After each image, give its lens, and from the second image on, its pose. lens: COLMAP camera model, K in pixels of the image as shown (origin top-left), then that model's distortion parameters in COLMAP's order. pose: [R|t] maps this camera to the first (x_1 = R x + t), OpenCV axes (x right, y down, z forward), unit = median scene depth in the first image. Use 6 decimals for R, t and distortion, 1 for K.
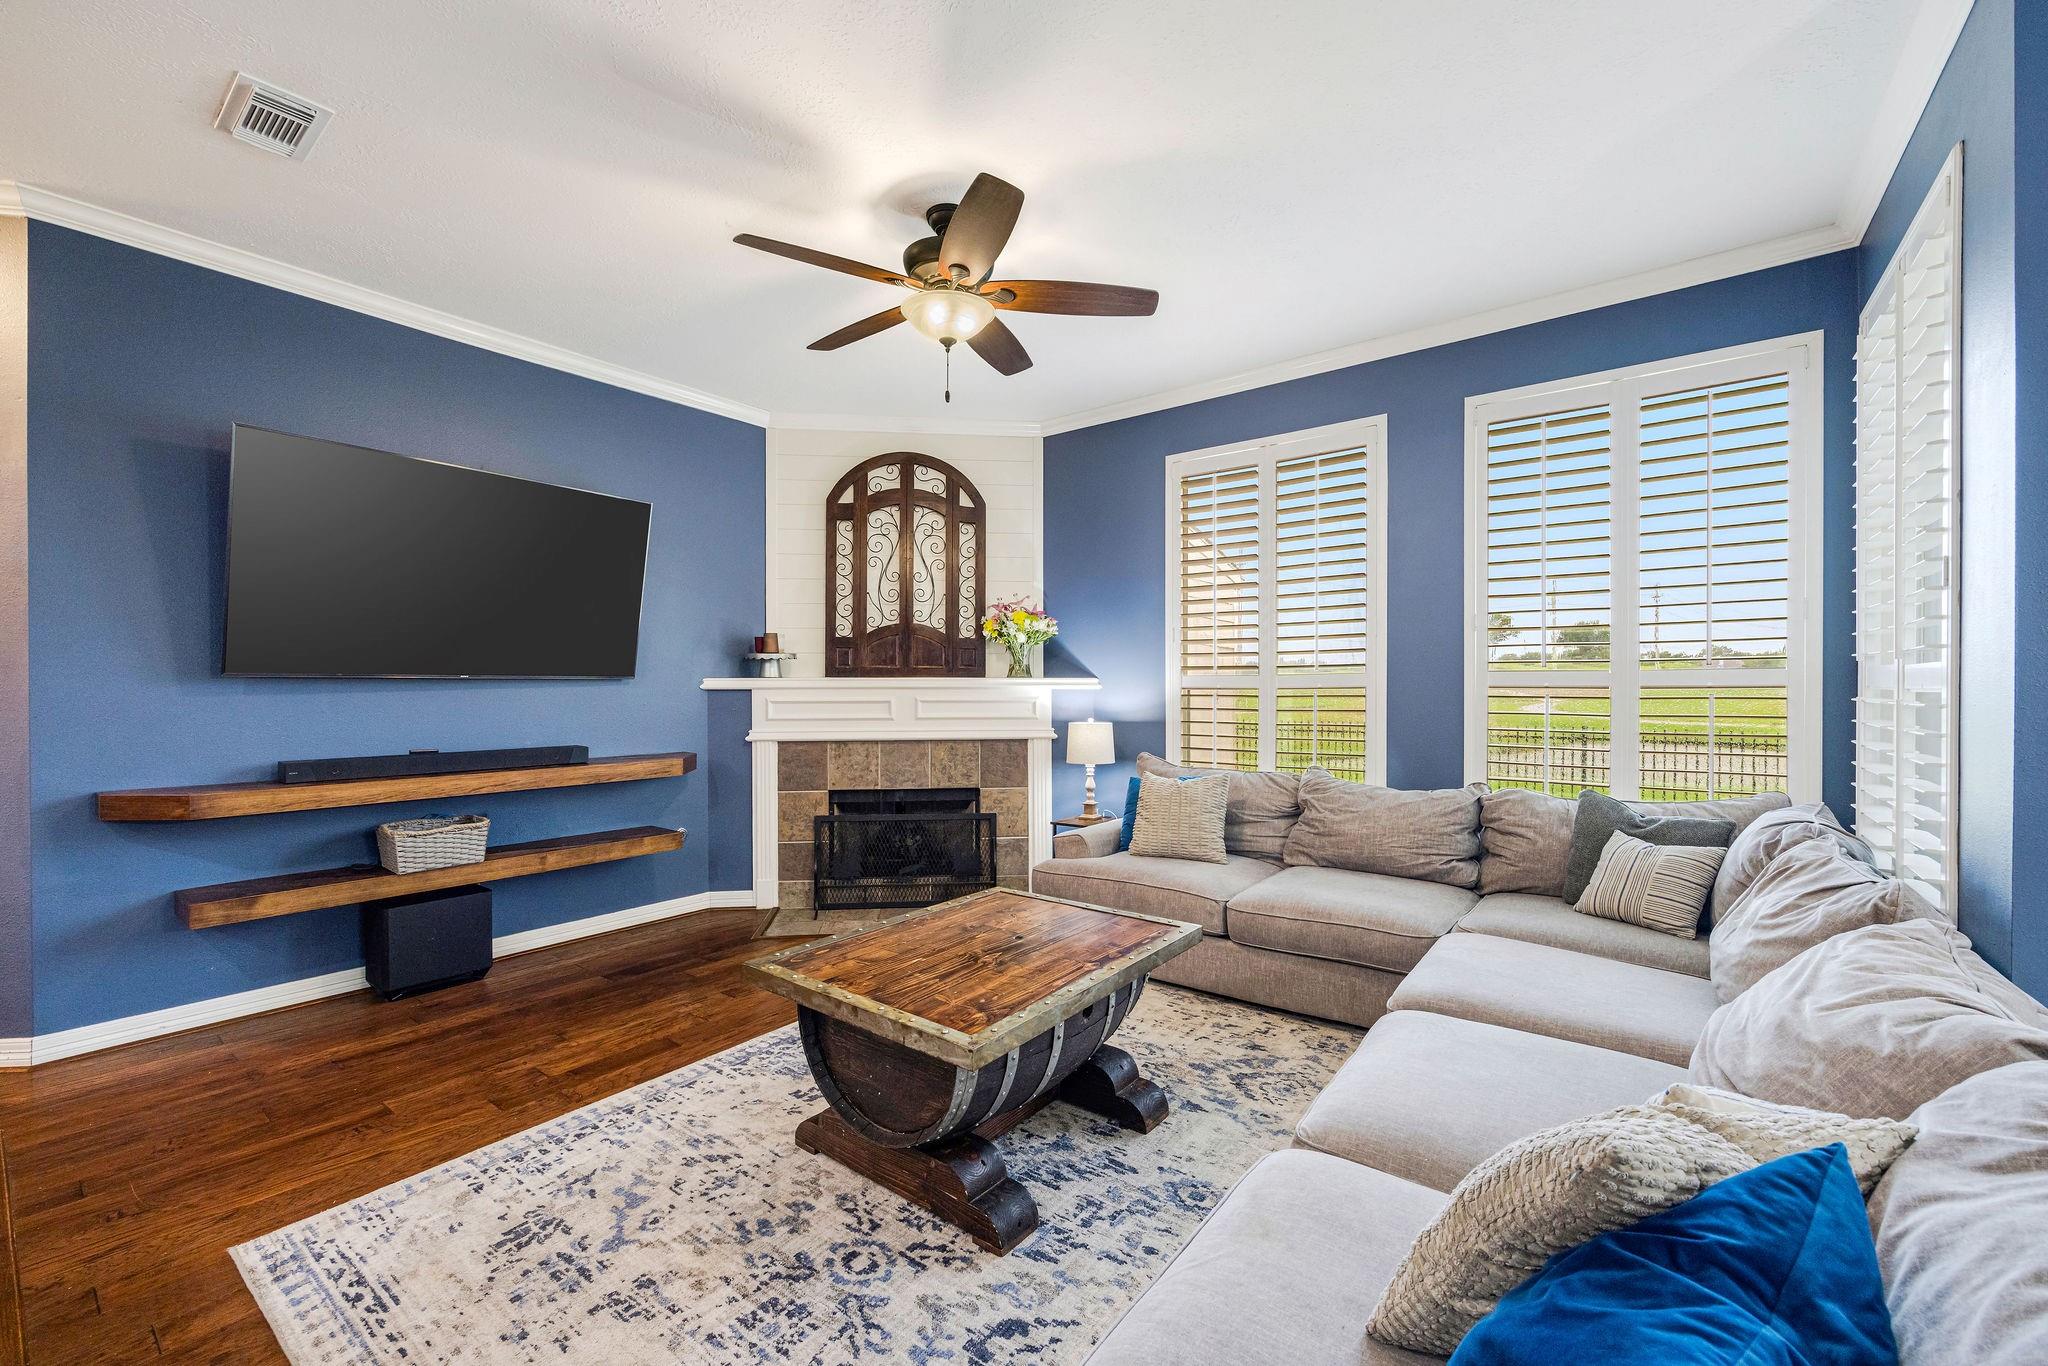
lens RADIAL K [[828.4, 0, 1023.2], [0, 828.4, 677.0], [0, 0, 1]] dist [-0.004895, -0.000124]
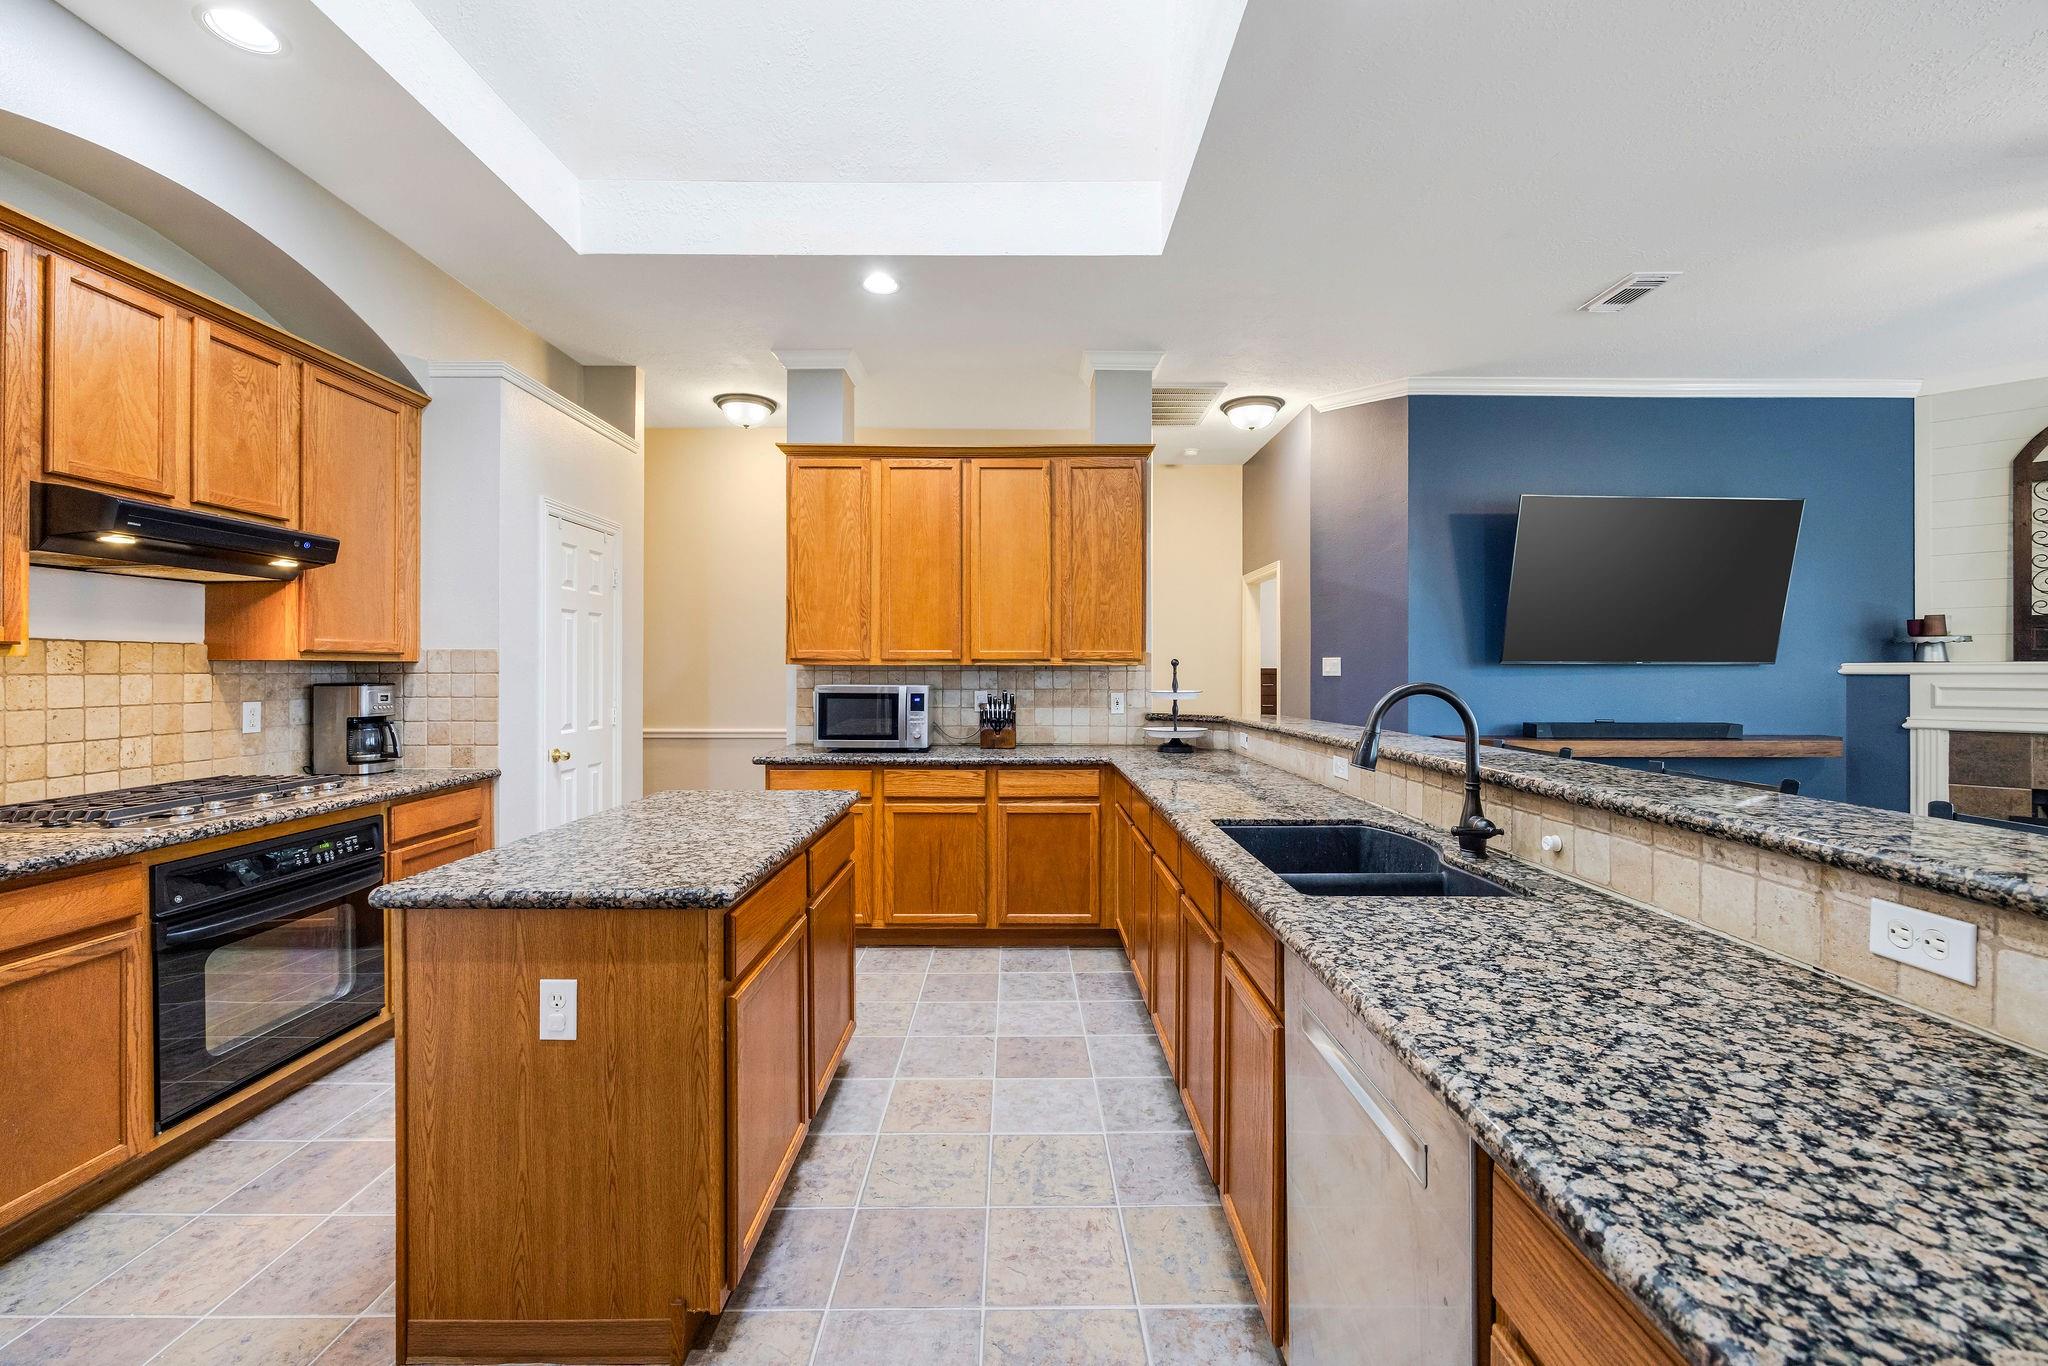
lens RADIAL K [[830.6, 0, 1023.3], [0, 830.6, 661.5], [0, 0, 1]] dist [-0.002226, 0.000038]
pose [[0.617687, -0.006373, -0.786398, -0.210197], [0.006299, 0.999975, -0.003156, -0.003877], [0.786398, -0.003004, 0.617712, -0.409654]]
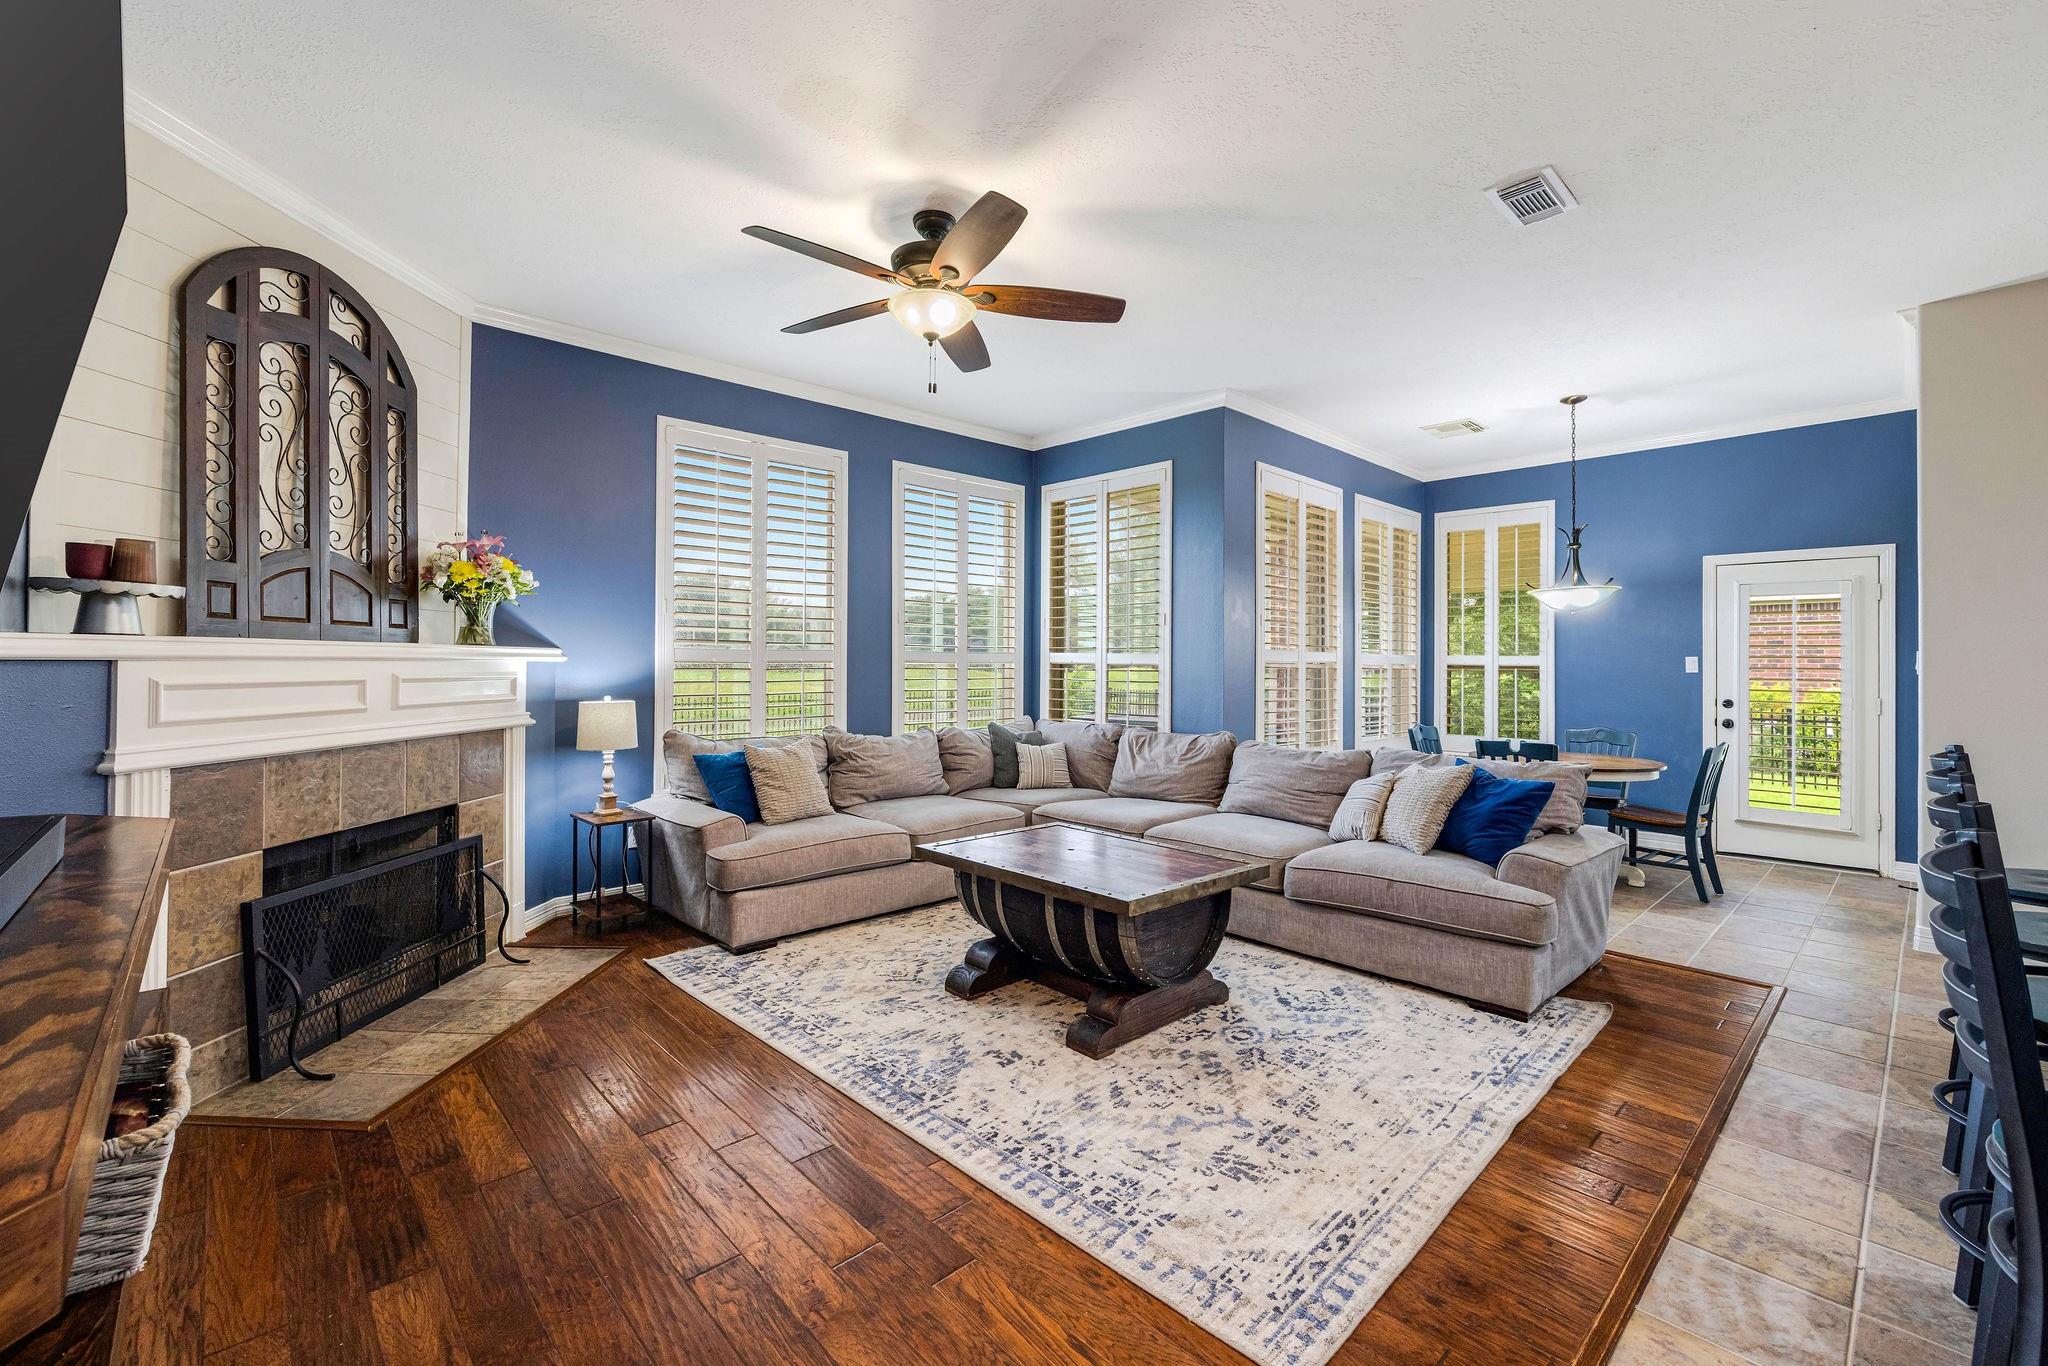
lens RADIAL K [[859.7, 0, 997.8], [0, 859.7, 628.5], [0, 0, 1]] dist [-0.002885, 0.000146]
pose [[0.170398, 0.041878, 0.984485, -0.716748], [-0.017569, 0.999067, -0.039457, 0.007987], [-0.985219, -0.010573, 0.170975, 0.449514]]
